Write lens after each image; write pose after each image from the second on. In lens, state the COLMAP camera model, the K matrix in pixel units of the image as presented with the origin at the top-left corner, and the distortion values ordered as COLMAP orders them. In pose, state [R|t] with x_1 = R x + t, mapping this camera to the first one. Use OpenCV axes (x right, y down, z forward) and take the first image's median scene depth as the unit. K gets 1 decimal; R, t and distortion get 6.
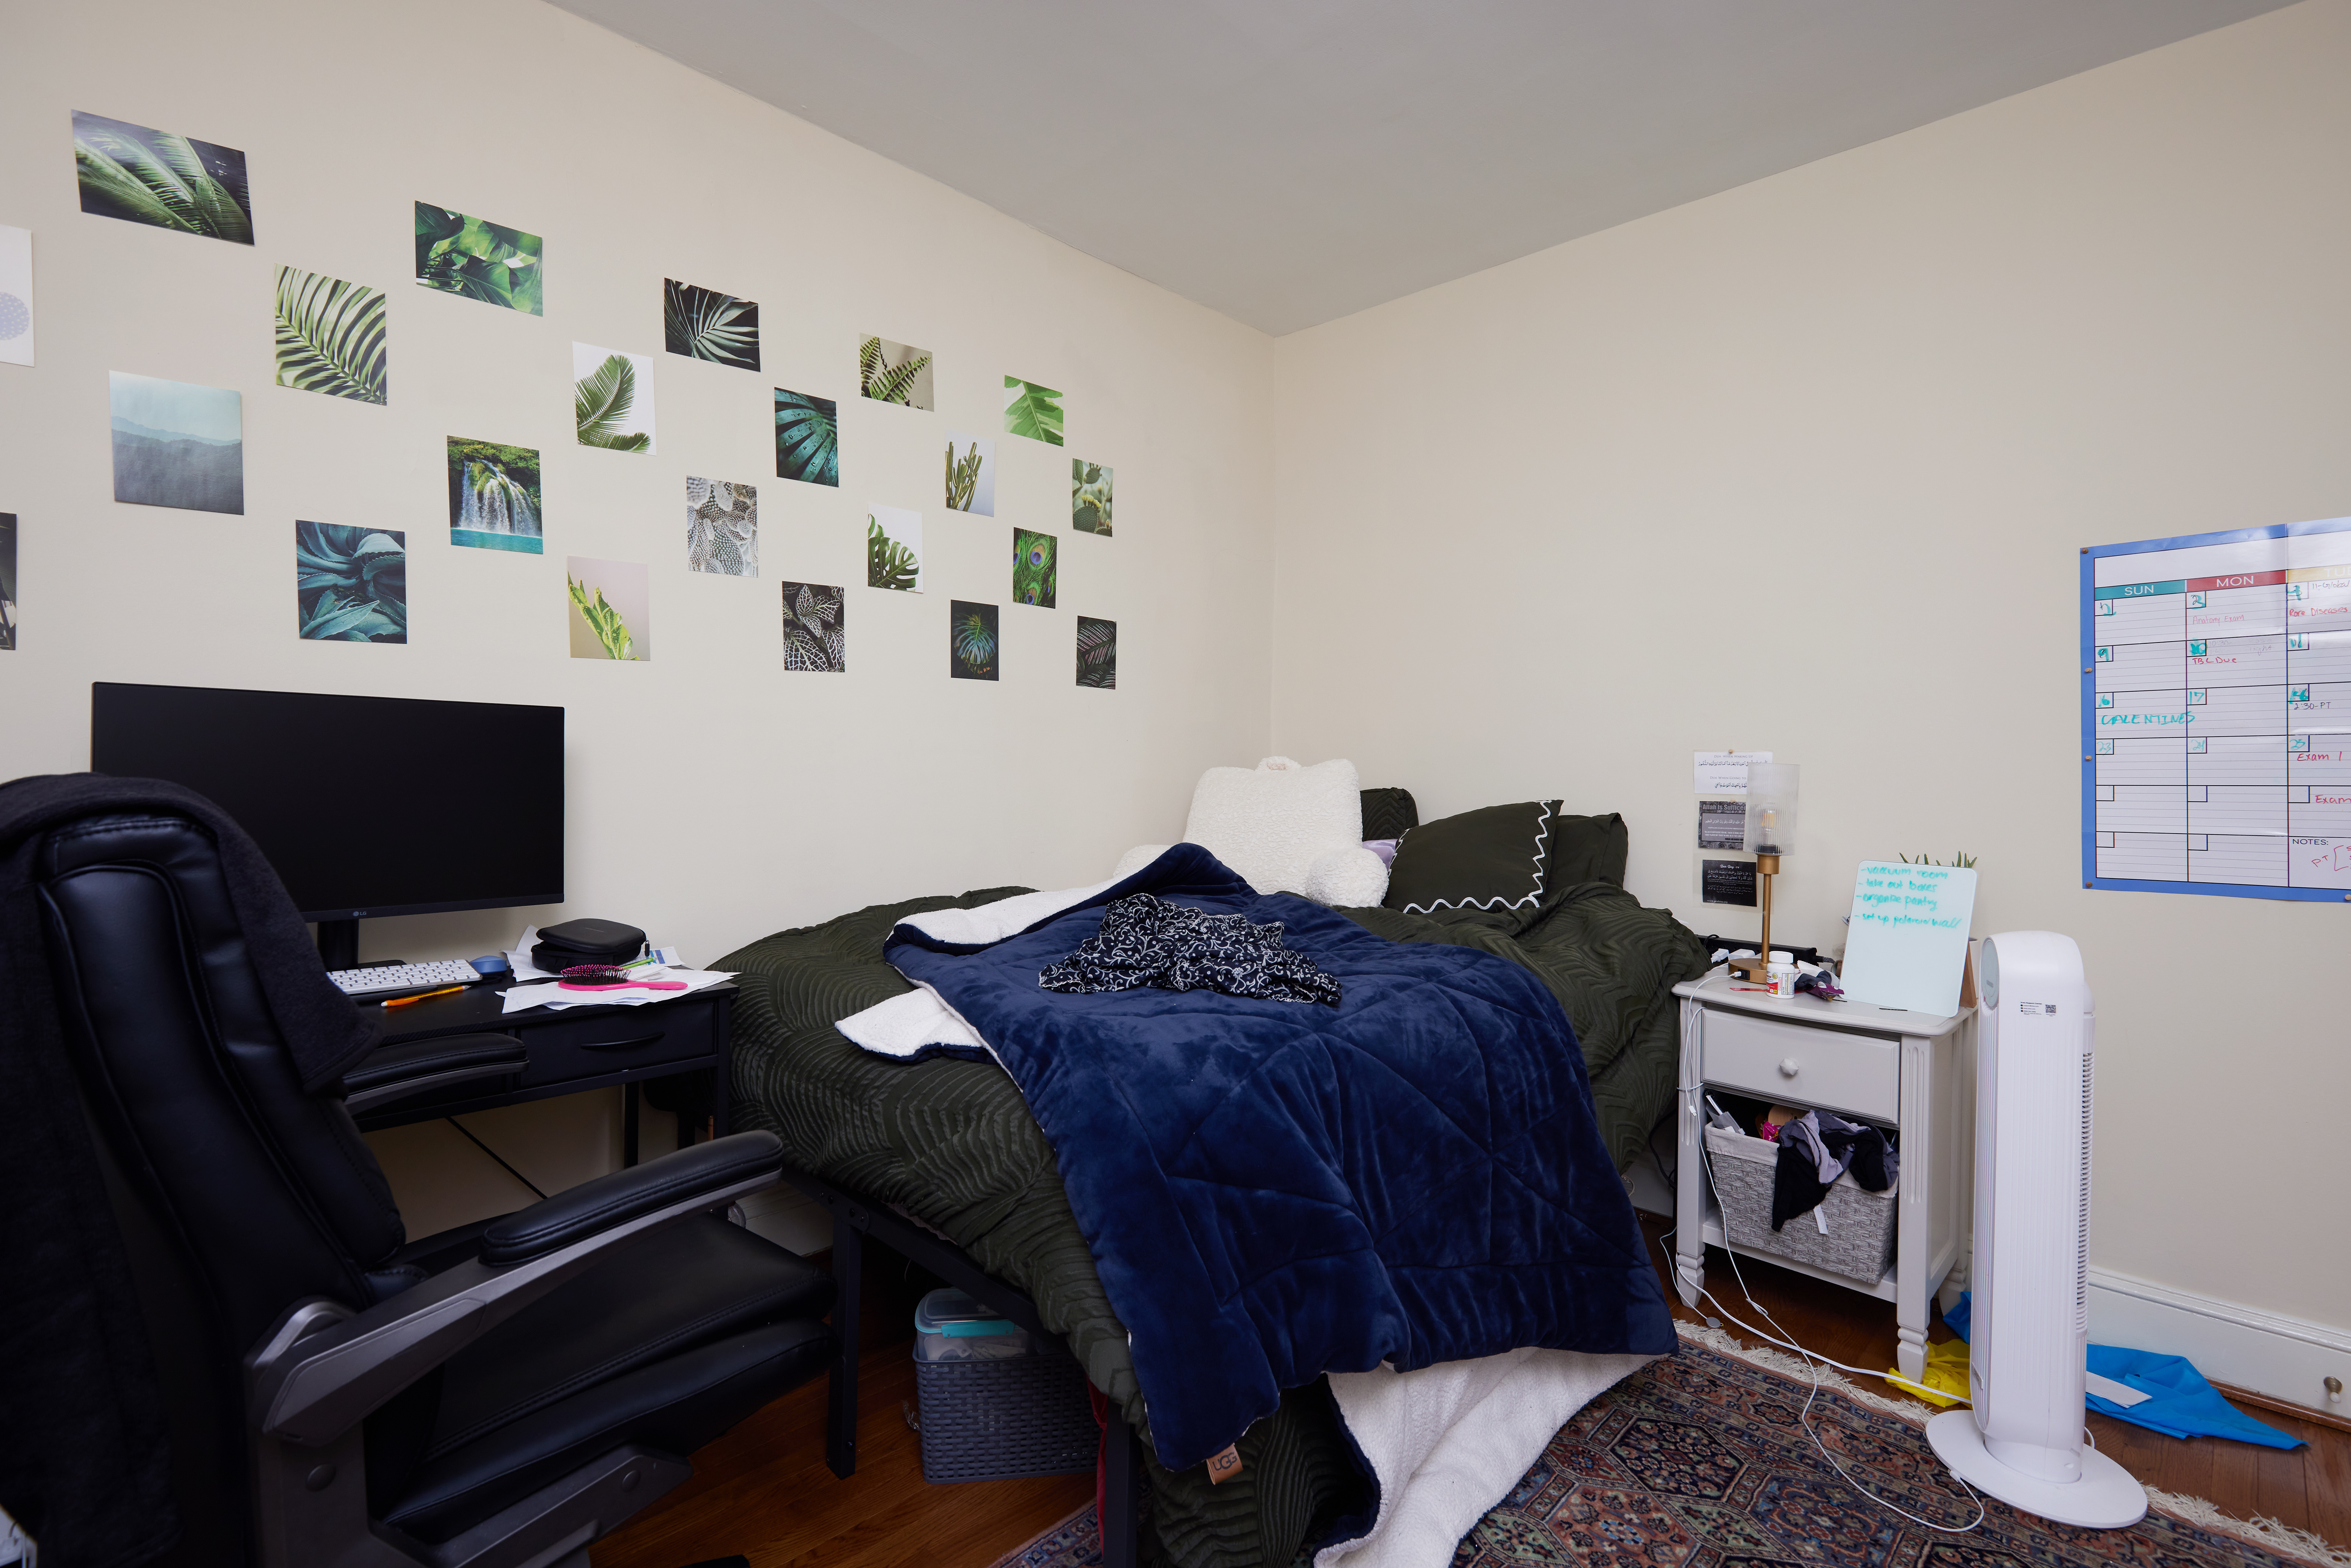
lens RADIAL K [[1071.8, 0, 1188.7], [0, 1071.8, 781.0], [0, 0, 1]] dist [0.002743, 0.000531]
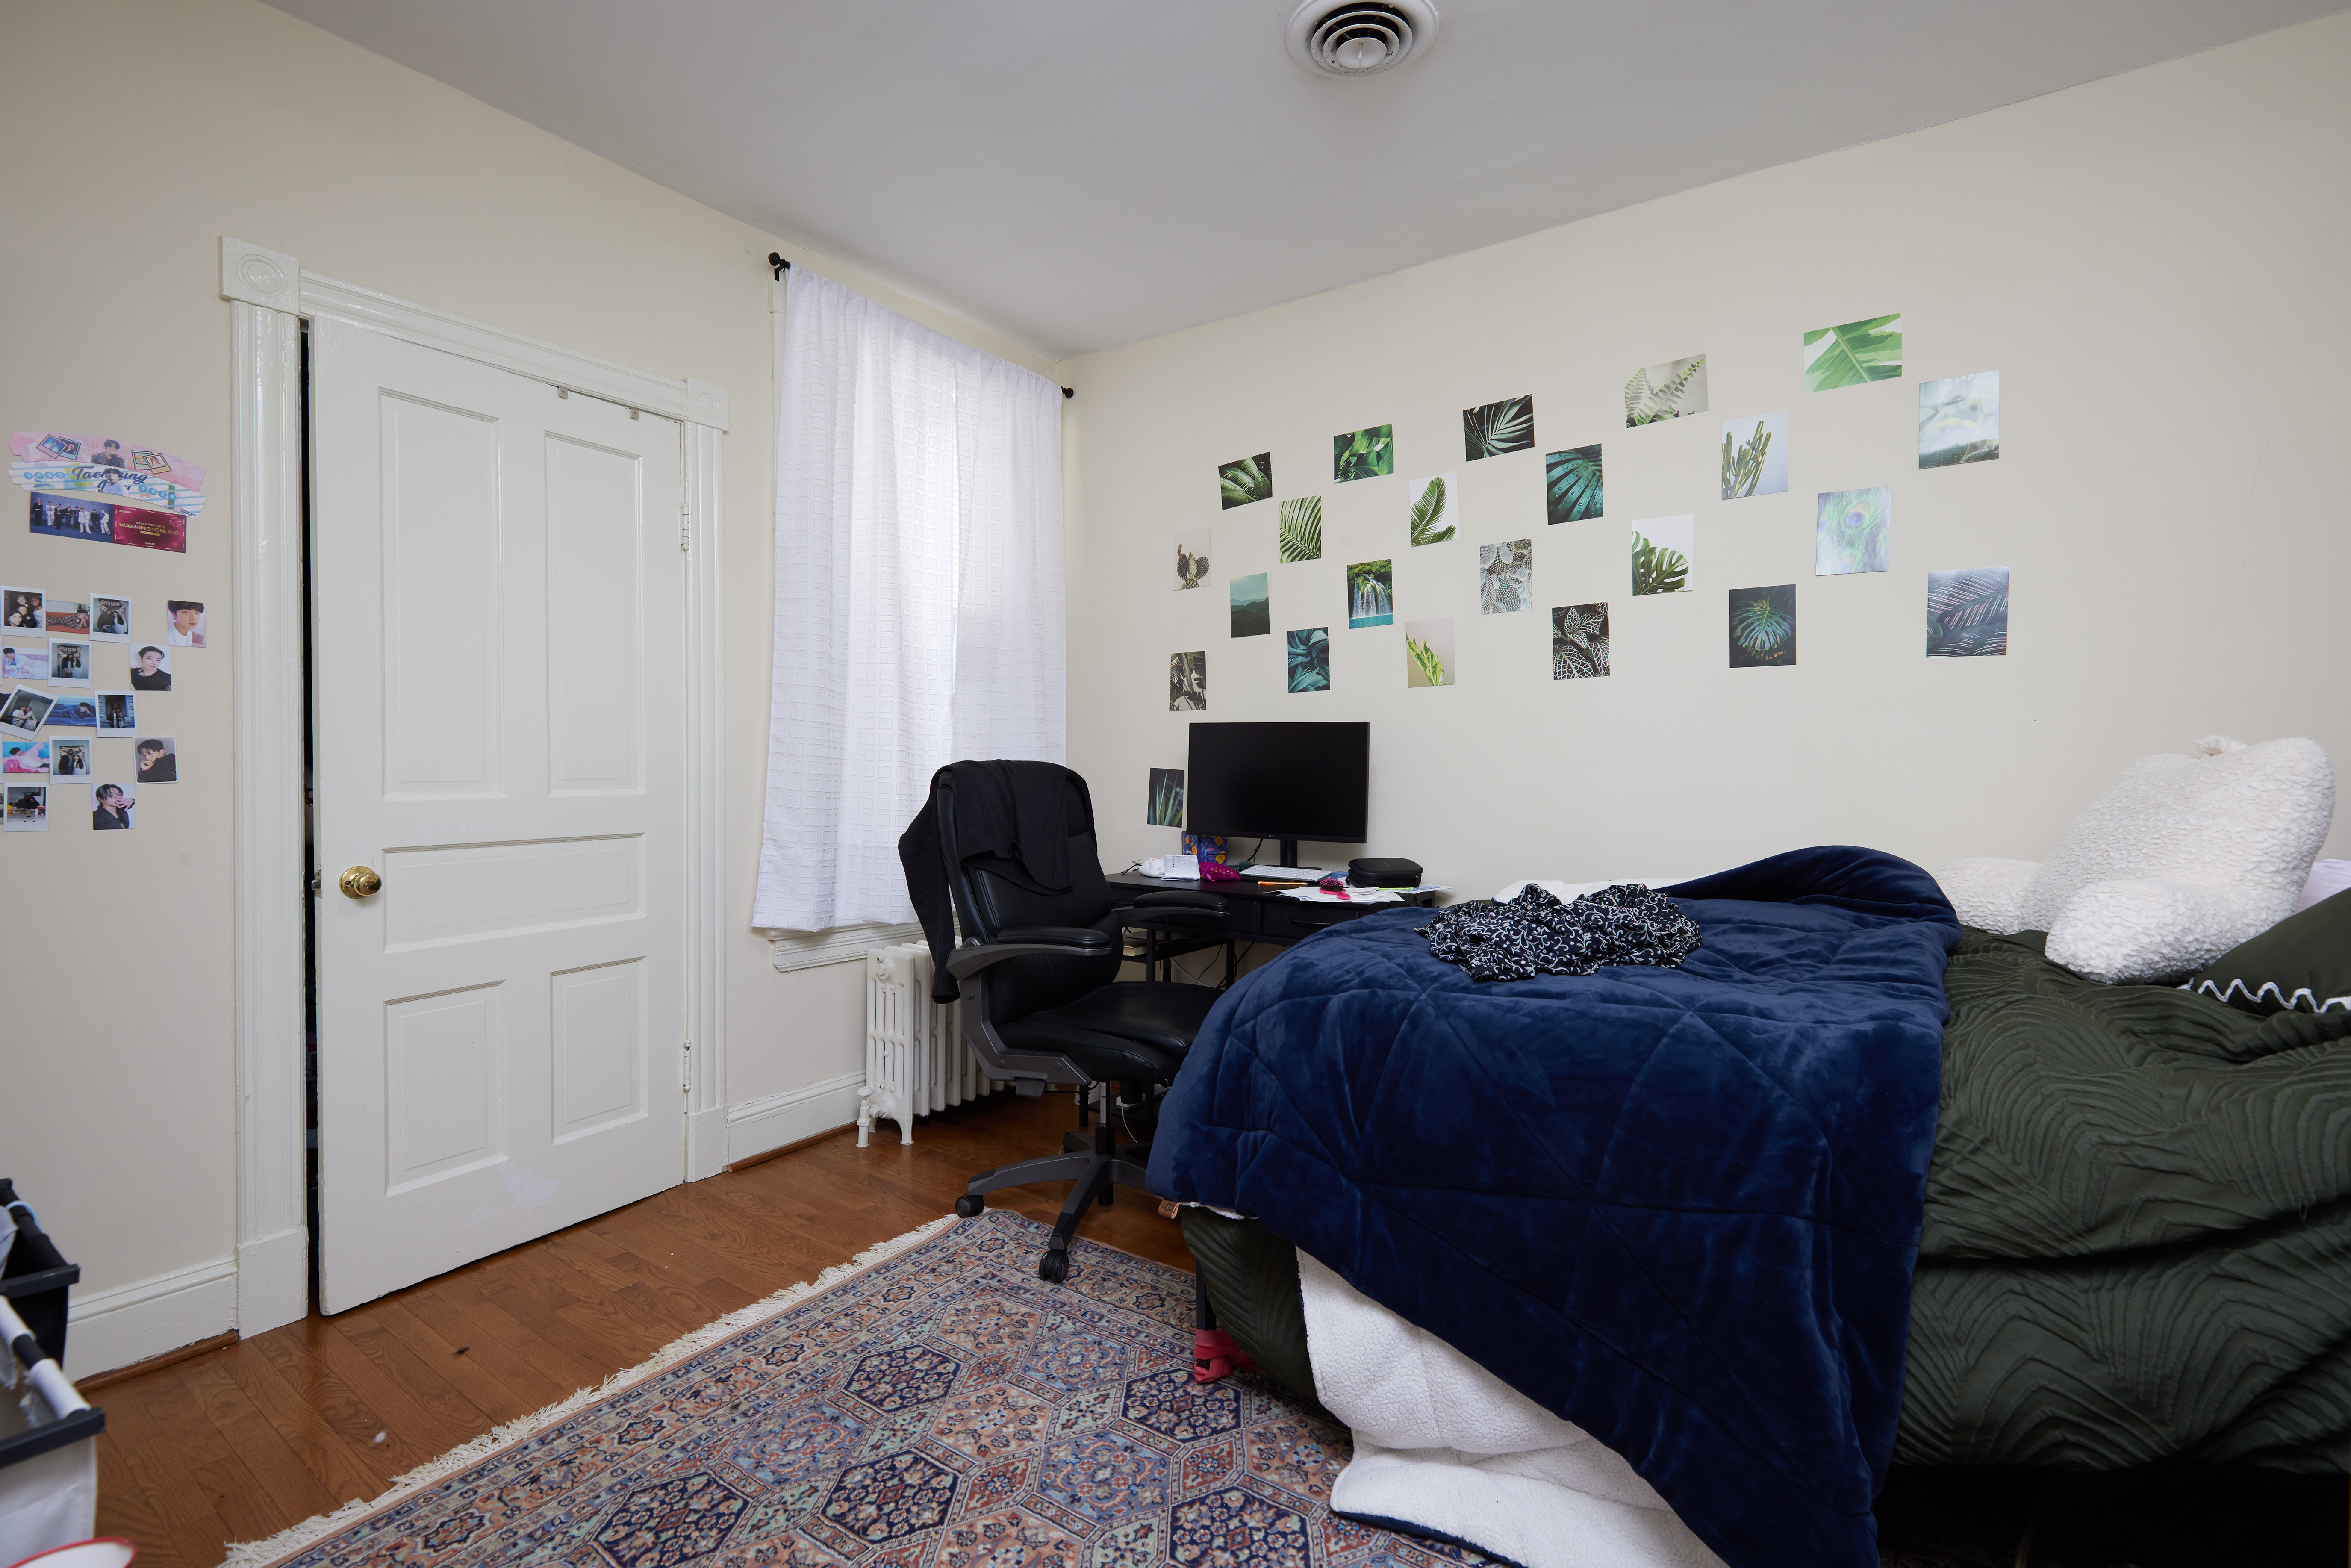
lens RADIAL K [[1071.8, 0, 1191.6], [0, 1071.8, 780.1], [0, 0, 1]] dist [0.002743, 0.000531]
pose [[0.162856, 0.006065, -0.986631, 0.801072], [-0.016921, 0.999851, 0.003354, 0.014729], [0.986505, 0.016149, 0.162934, 0.408906]]
